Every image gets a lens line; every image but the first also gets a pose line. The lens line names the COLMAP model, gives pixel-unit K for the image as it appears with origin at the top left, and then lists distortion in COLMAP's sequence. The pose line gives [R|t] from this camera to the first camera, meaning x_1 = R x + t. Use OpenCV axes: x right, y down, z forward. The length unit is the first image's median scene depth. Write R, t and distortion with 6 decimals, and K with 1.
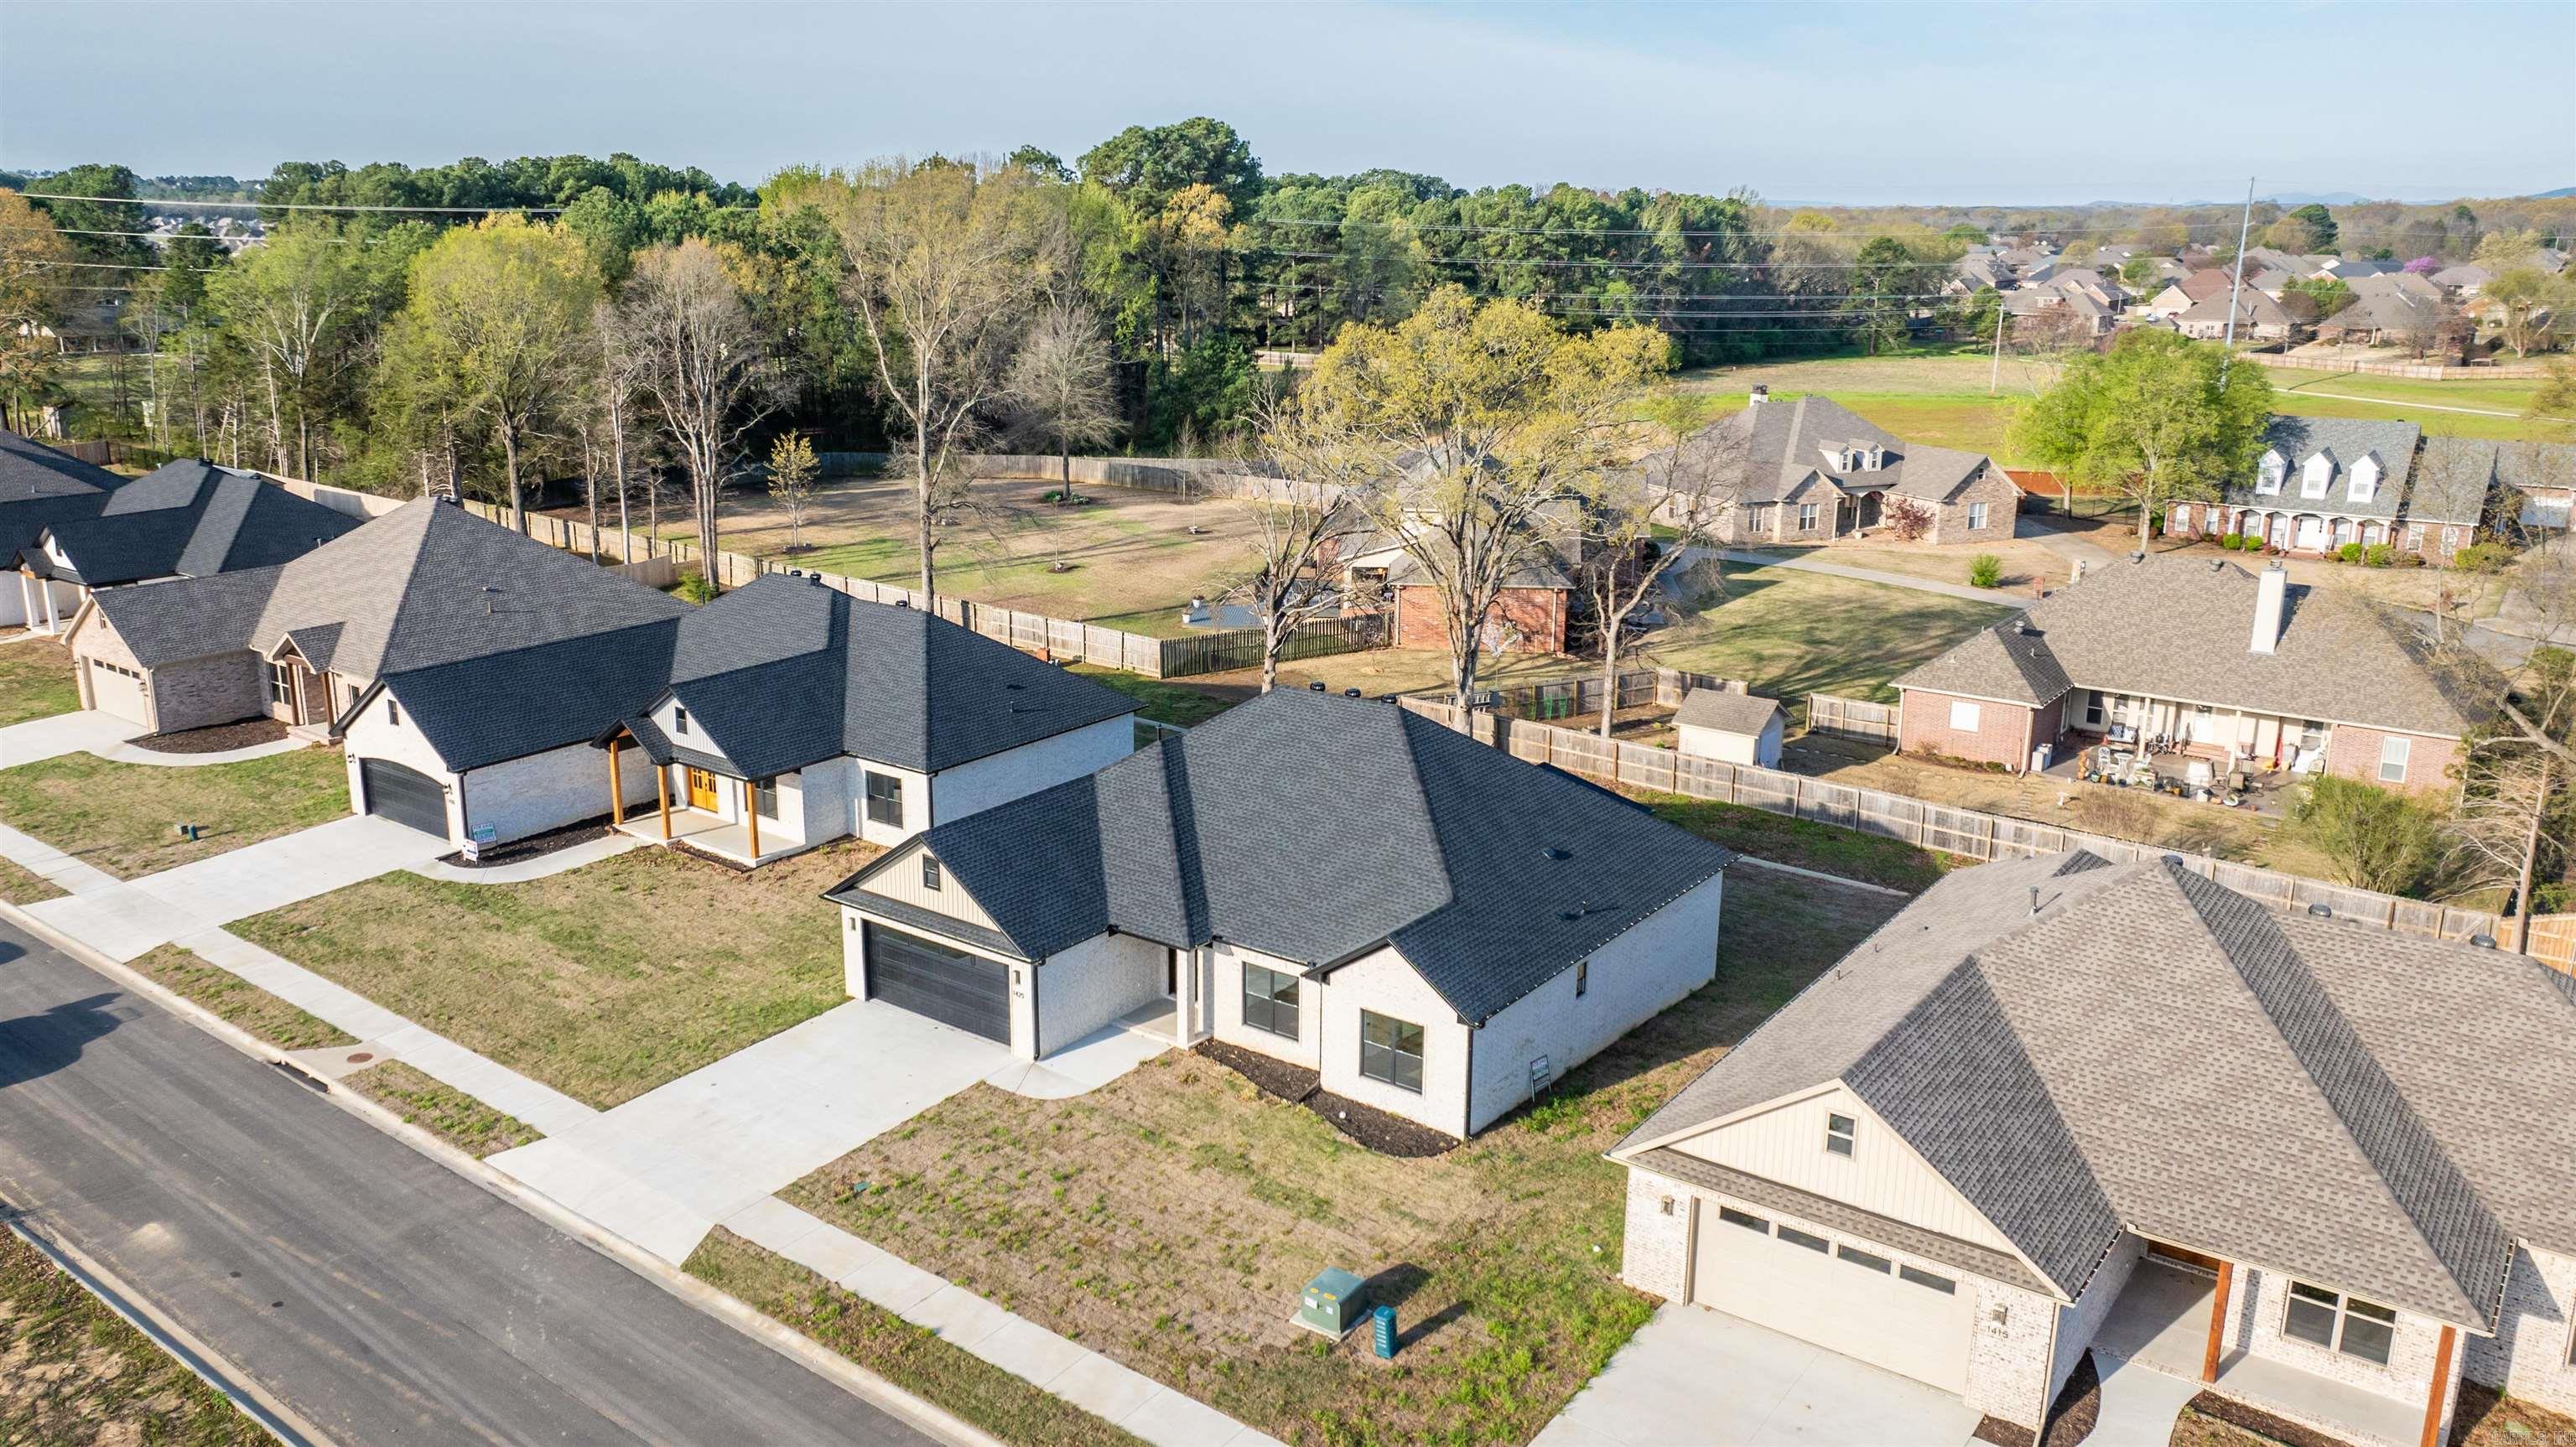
lens RADIAL K [[1963.9, 0, 1223.8], [0, 1963.9, 714.2], [0, 0, 1]] dist [-0.012660, -0.002400]
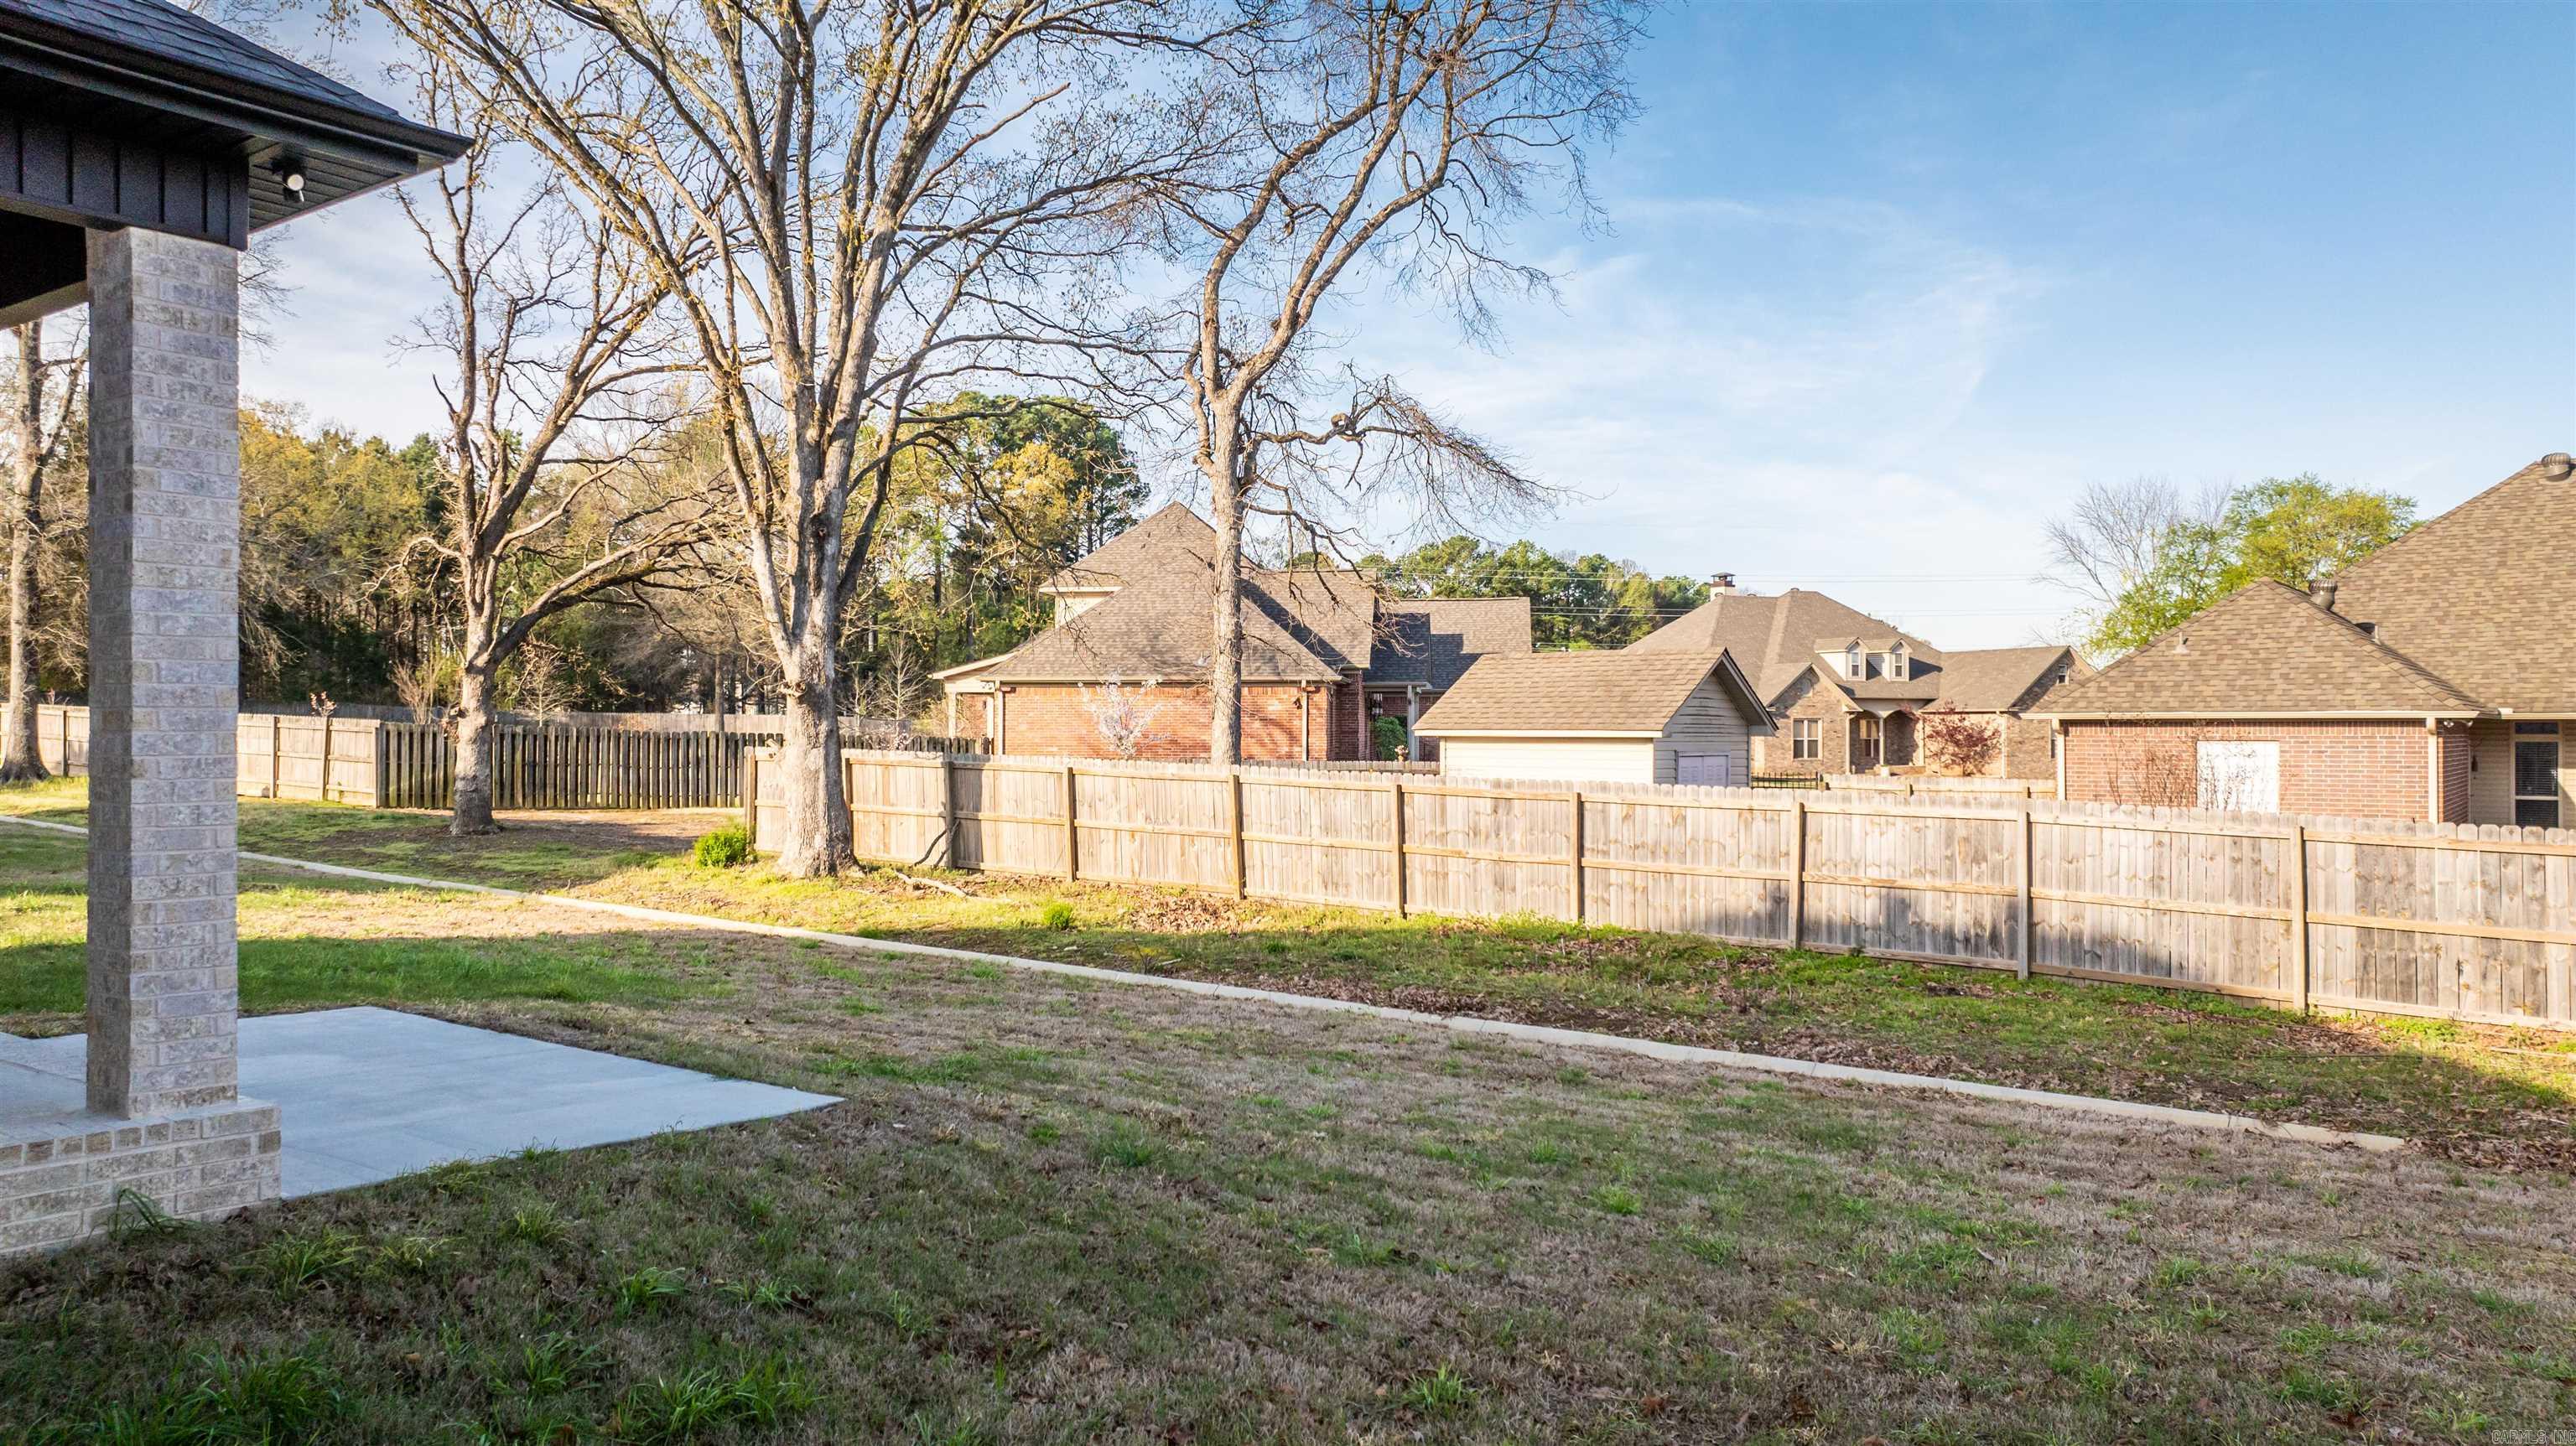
lens RADIAL K [[1748.5, 0, 1286.5], [0, 1748.5, 721.2], [0, 0, 1]] dist [-0.021020, 0.000104]
pose [[0.999985, 0.000261, -0.005417, 0.306412], [-0.001719, 0.962604, -0.270907, 0.123530], [0.005144, 0.270913, 0.962590, 1.048231]]
